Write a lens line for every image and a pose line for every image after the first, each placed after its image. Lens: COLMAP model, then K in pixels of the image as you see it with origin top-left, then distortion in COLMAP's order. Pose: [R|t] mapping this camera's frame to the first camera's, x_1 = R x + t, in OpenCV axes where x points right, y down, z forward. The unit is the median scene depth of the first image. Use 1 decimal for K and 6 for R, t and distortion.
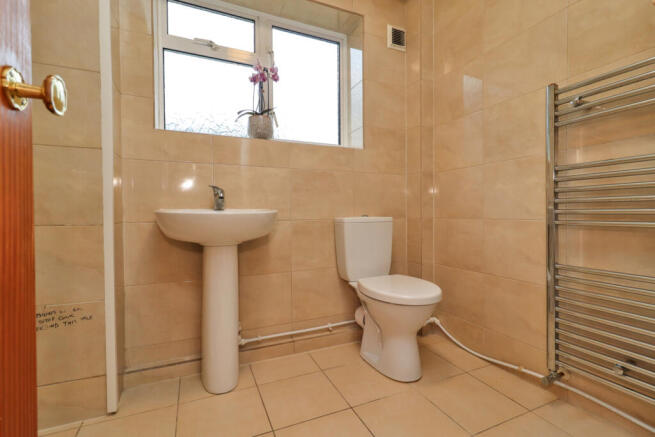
lens RADIAL K [[308.1, 0, 330.0], [0, 308.1, 216.8], [0, 0, 1]] dist [-0.002358, 0.000552]
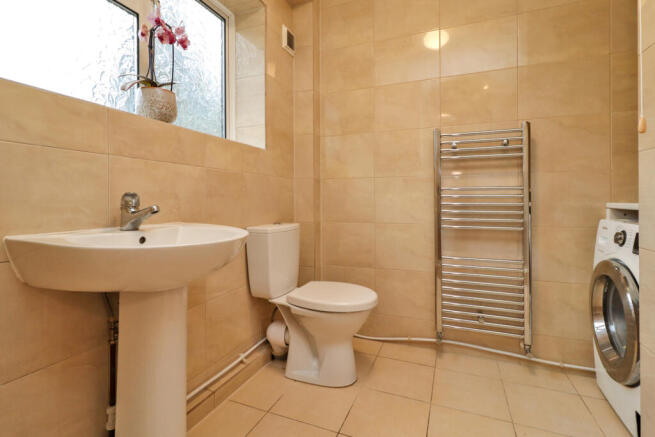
lens RADIAL K [[308.1, 0, 333.8], [0, 308.1, 200.1], [0, 0, 1]] dist [-0.002358, 0.000552]
pose [[0.718269, 0.005063, 0.695748, -0.444487], [0.005069, 0.999909, -0.012510, -0.066851], [-0.695748, 0.012512, 0.718177, 0.238030]]
